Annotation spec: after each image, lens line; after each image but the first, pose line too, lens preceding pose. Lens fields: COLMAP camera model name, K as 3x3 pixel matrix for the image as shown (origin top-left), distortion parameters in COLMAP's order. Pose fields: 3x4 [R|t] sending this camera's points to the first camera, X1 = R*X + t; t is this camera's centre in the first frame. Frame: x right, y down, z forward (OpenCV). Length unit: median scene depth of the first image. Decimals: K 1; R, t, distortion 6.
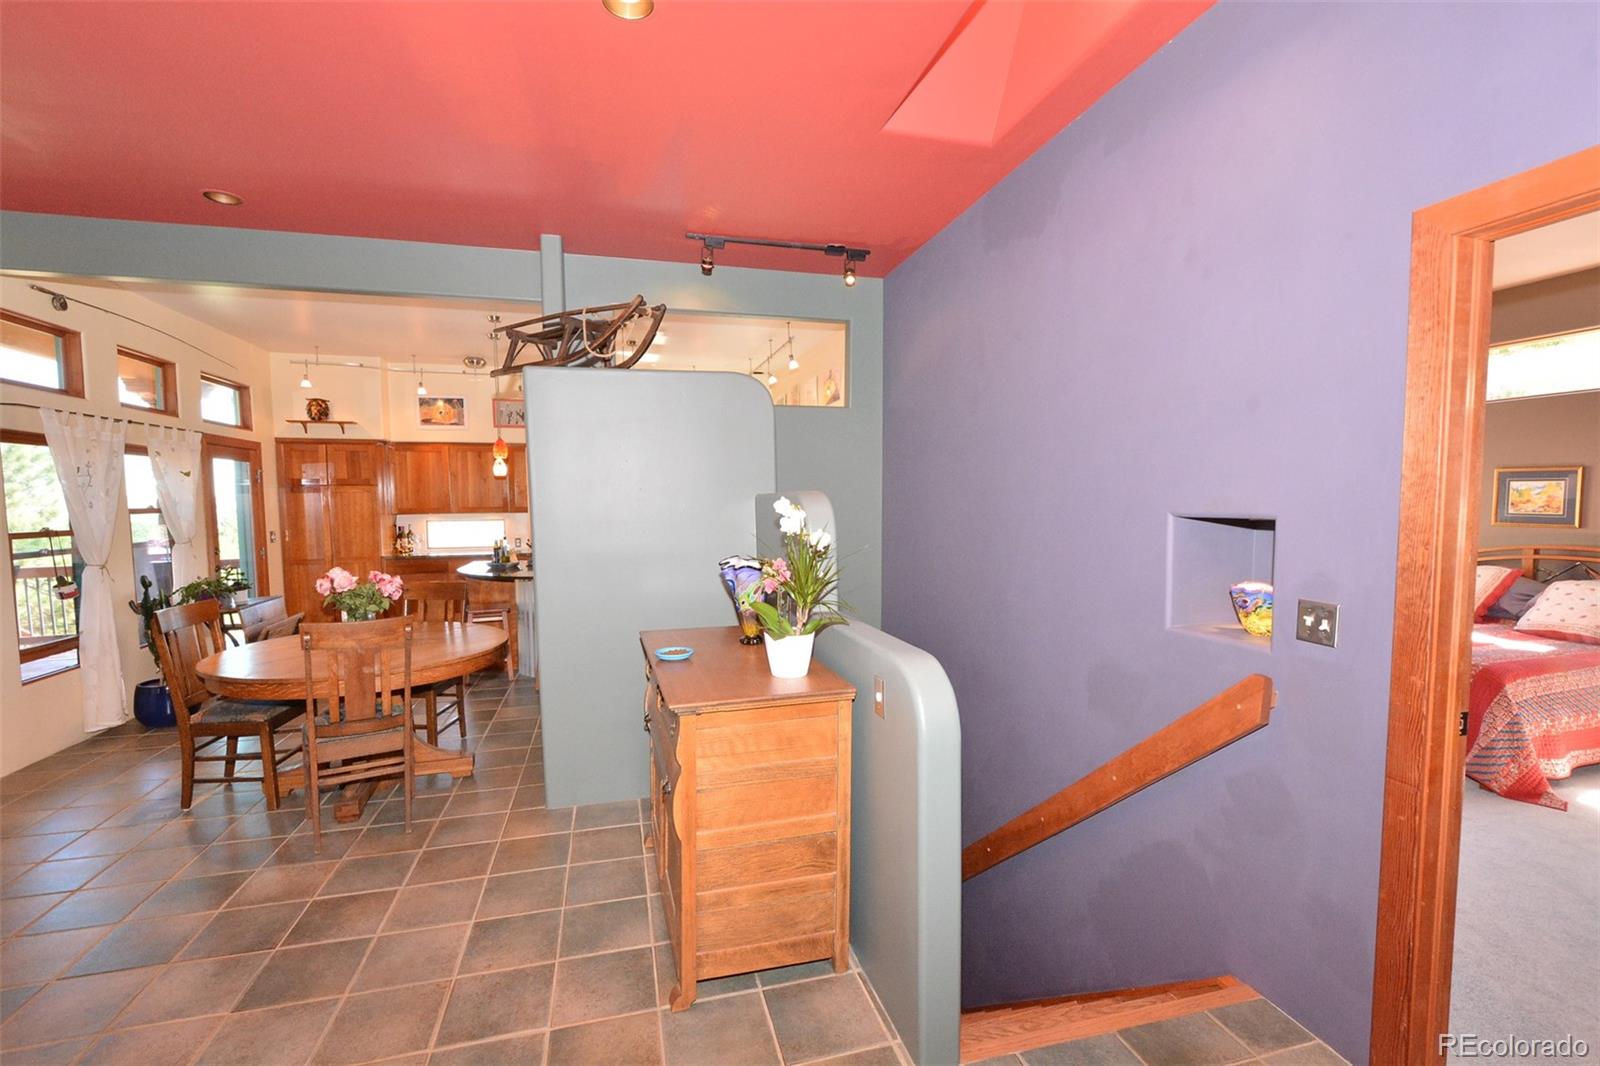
lens RADIAL K [[700.1, 0, 798.8], [0, 700.1, 545.3], [0, 0, 1]] dist [-0.002658, -0.000942]
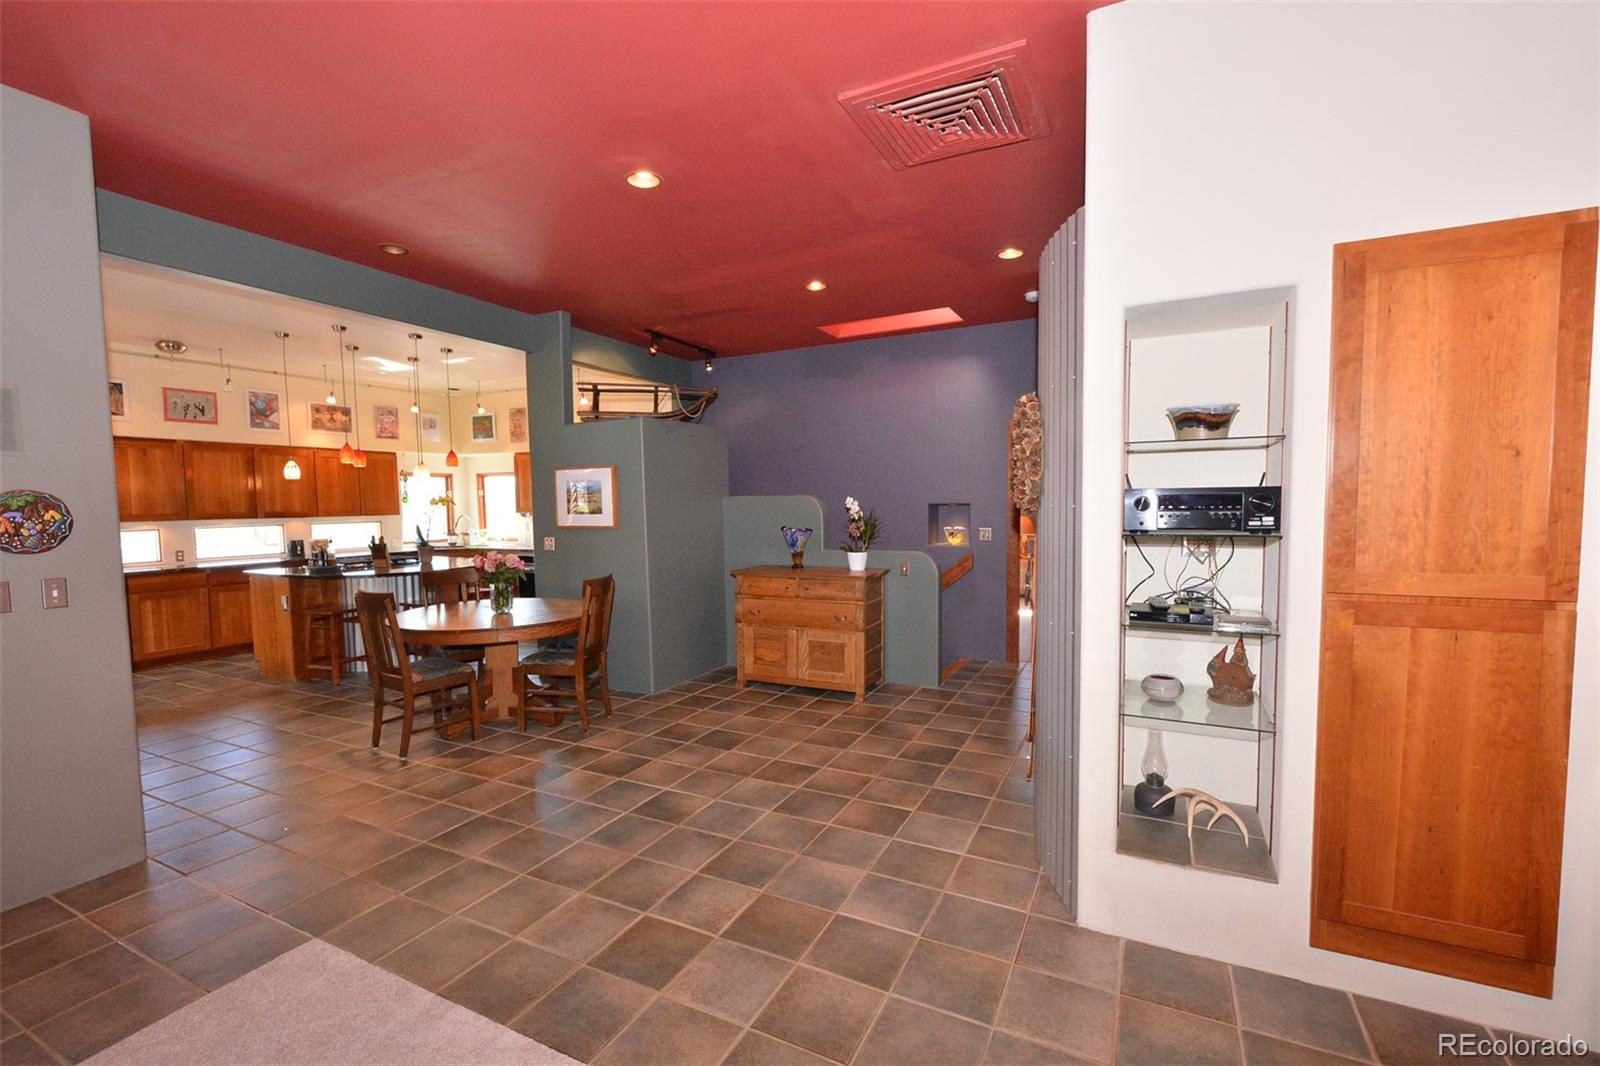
lens RADIAL K [[700.1, 0, 798.8], [0, 700.1, 545.3], [0, 0, 1]] dist [-0.002658, -0.000942]
pose [[0.663998, -0.047142, 0.746246, -0.872728], [0.057468, 0.998276, 0.011930, 0.026265], [-0.745522, 0.034964, 0.665563, -0.210099]]
